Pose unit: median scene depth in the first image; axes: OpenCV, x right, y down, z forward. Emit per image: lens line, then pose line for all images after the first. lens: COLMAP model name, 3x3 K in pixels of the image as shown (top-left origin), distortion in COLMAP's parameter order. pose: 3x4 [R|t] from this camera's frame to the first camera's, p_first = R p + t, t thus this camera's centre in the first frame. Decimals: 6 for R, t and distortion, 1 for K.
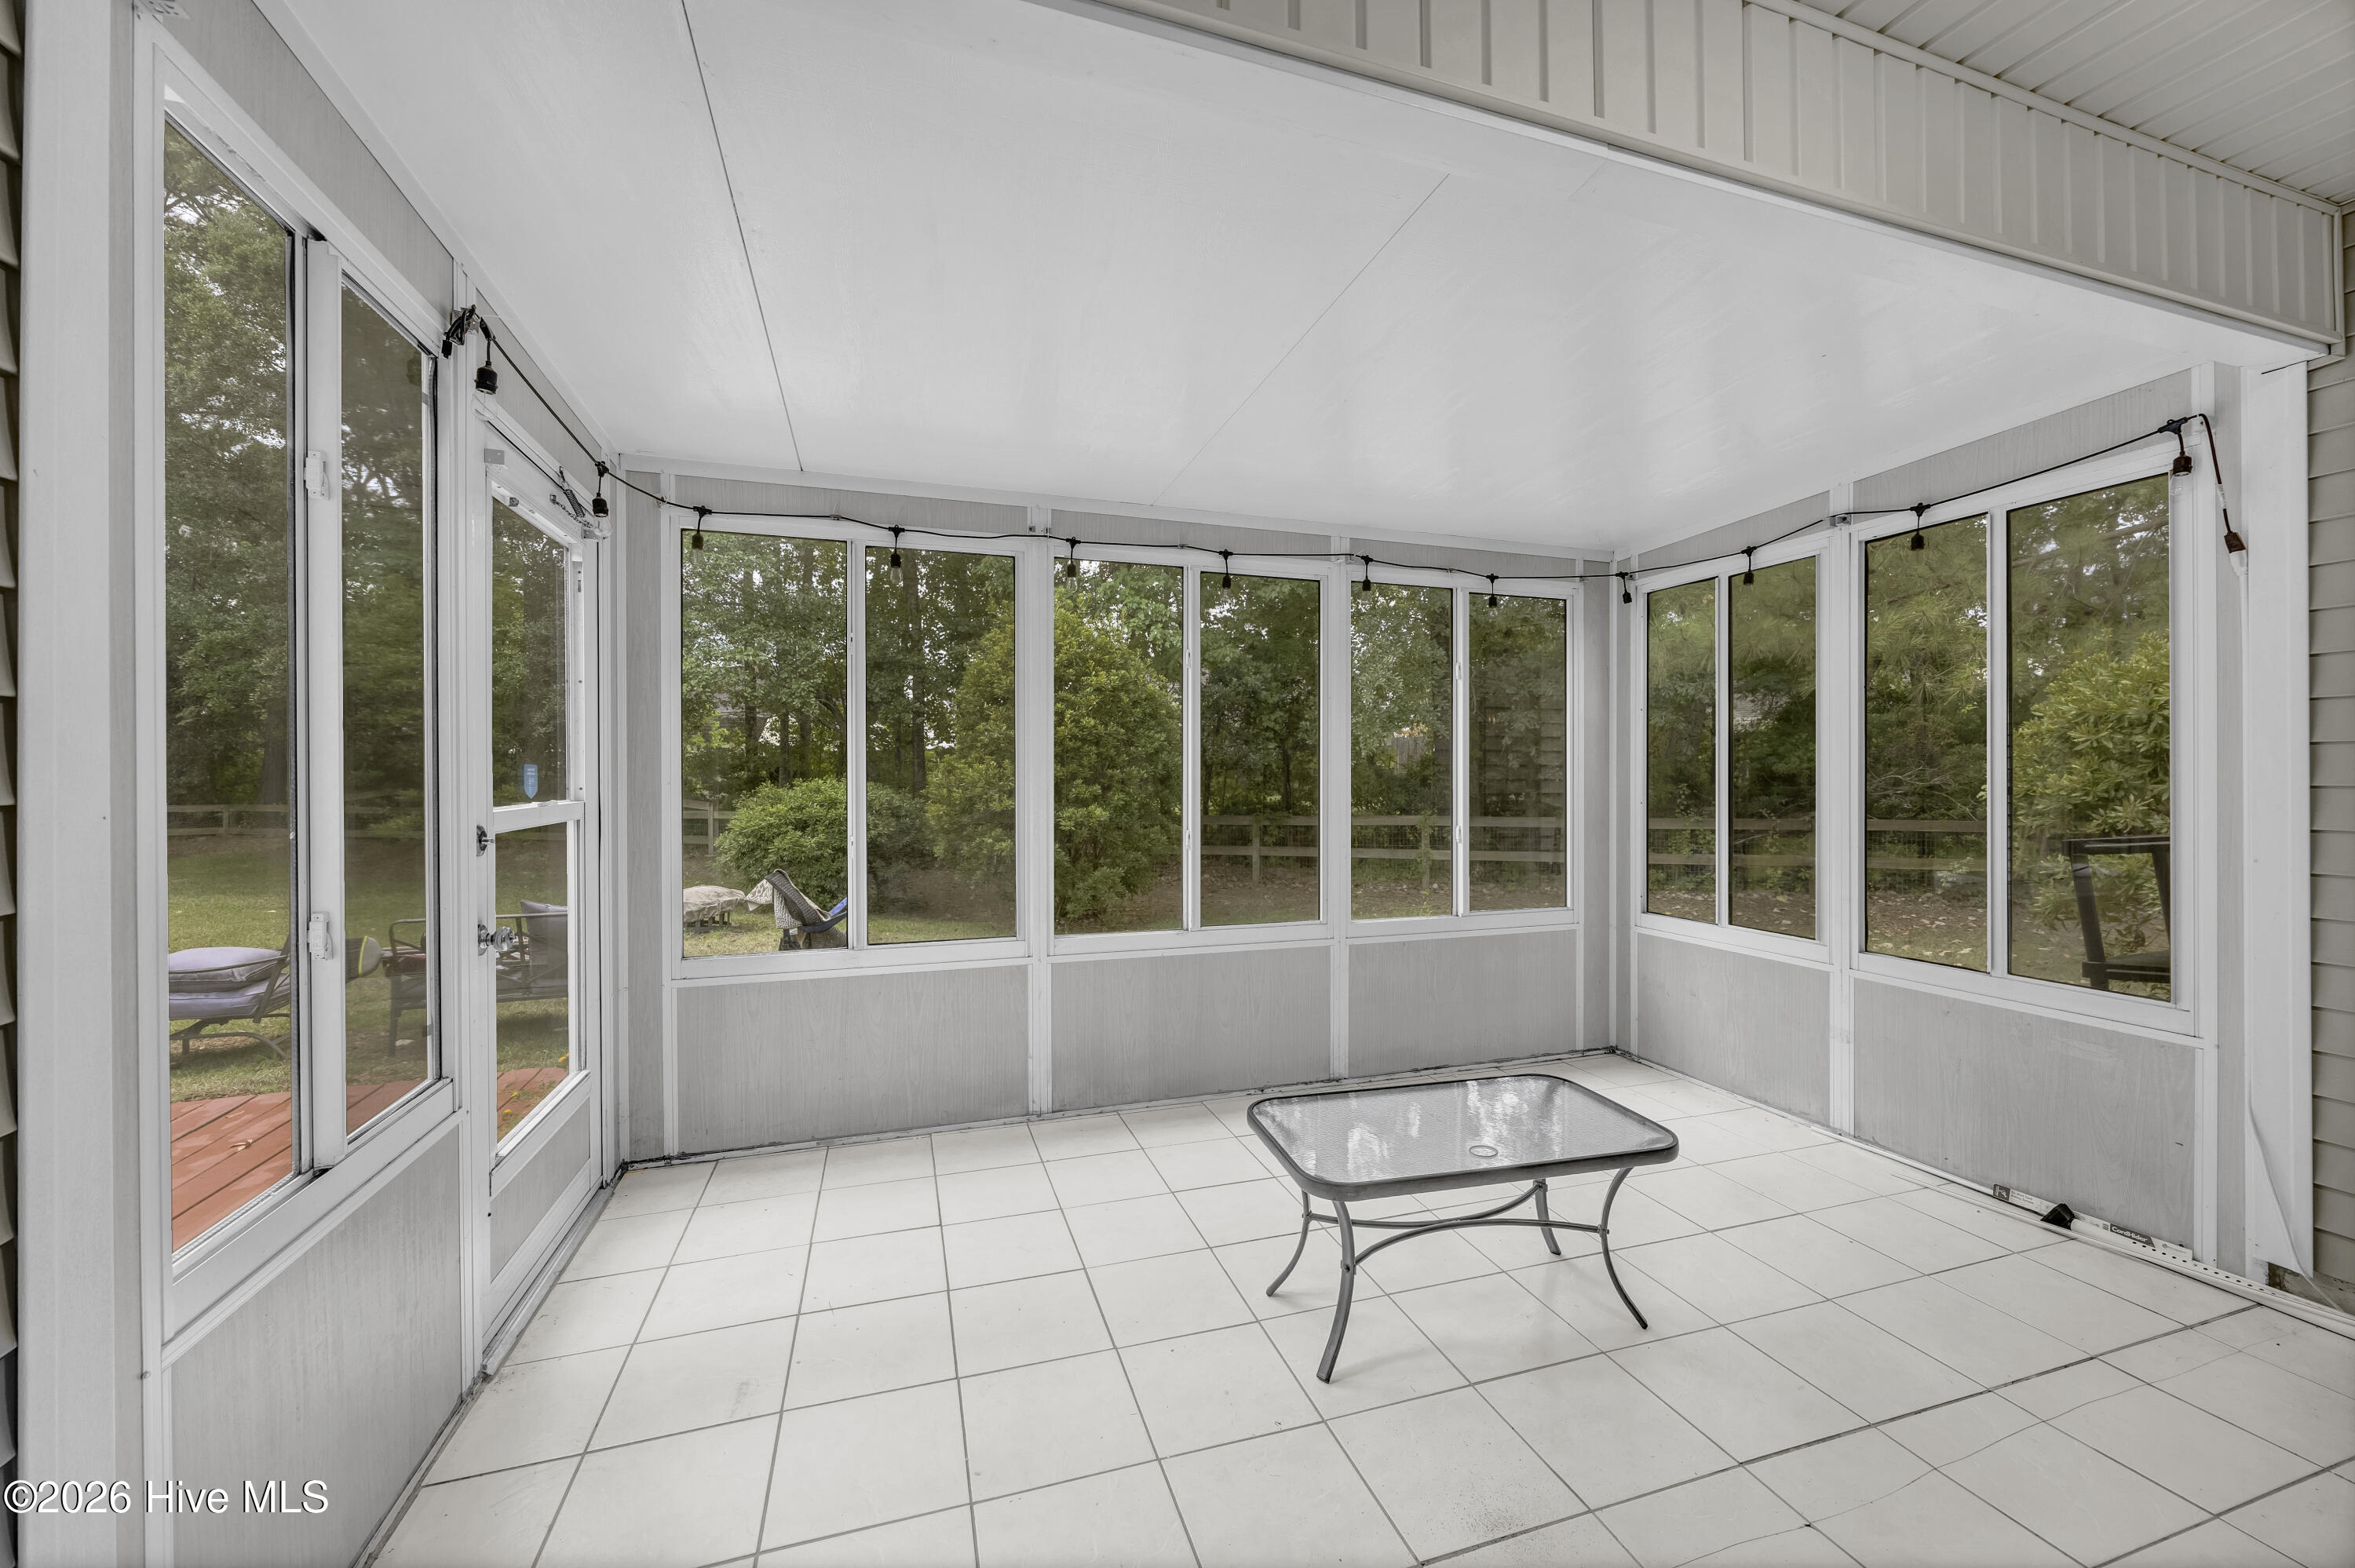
lens RADIAL K [[912.8, 0, 1176.2], [0, 912.8, 781.9], [0, 0, 1]] dist [-0.003490, 0.000796]
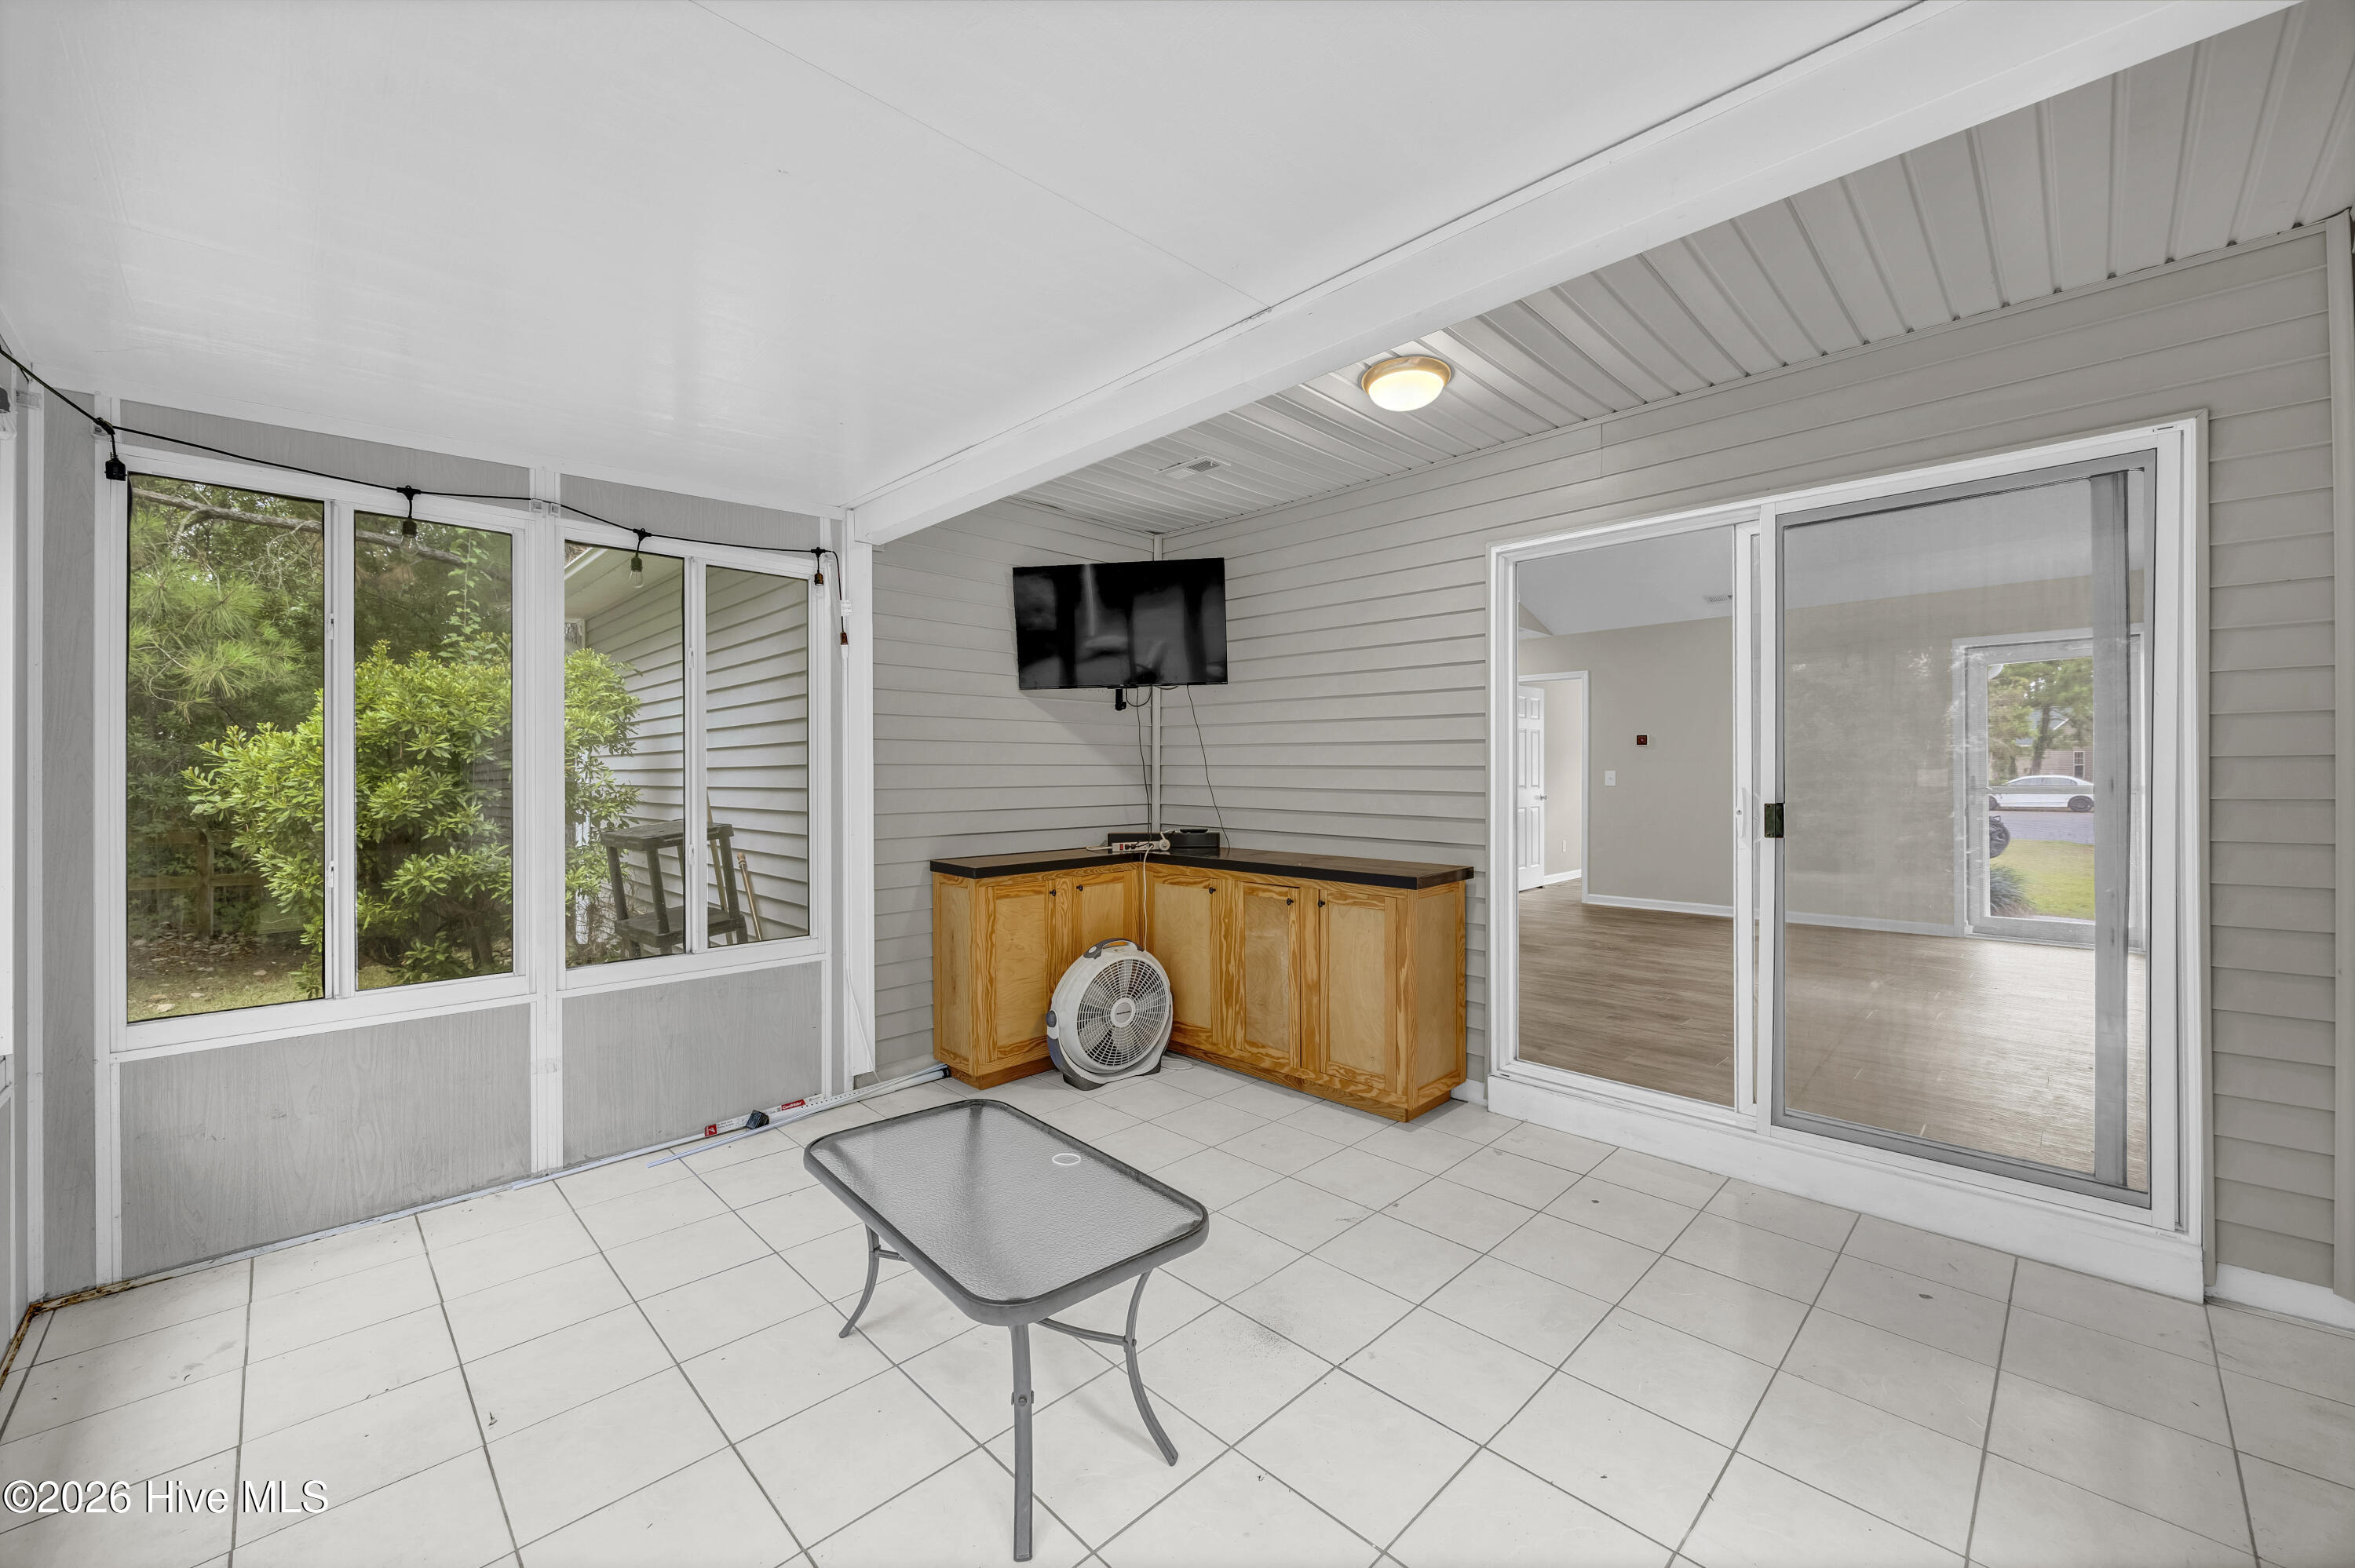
lens RADIAL K [[912.8, 0, 1175.7], [0, 912.8, 774.8], [0, 0, 1]] dist [-0.003490, 0.000796]
pose [[-0.458133, 0.007407, 0.888853, -0.460217], [0.009872, 0.999946, -0.003244, -0.008469], [-0.888829, 0.007288, -0.458181, 1.032335]]
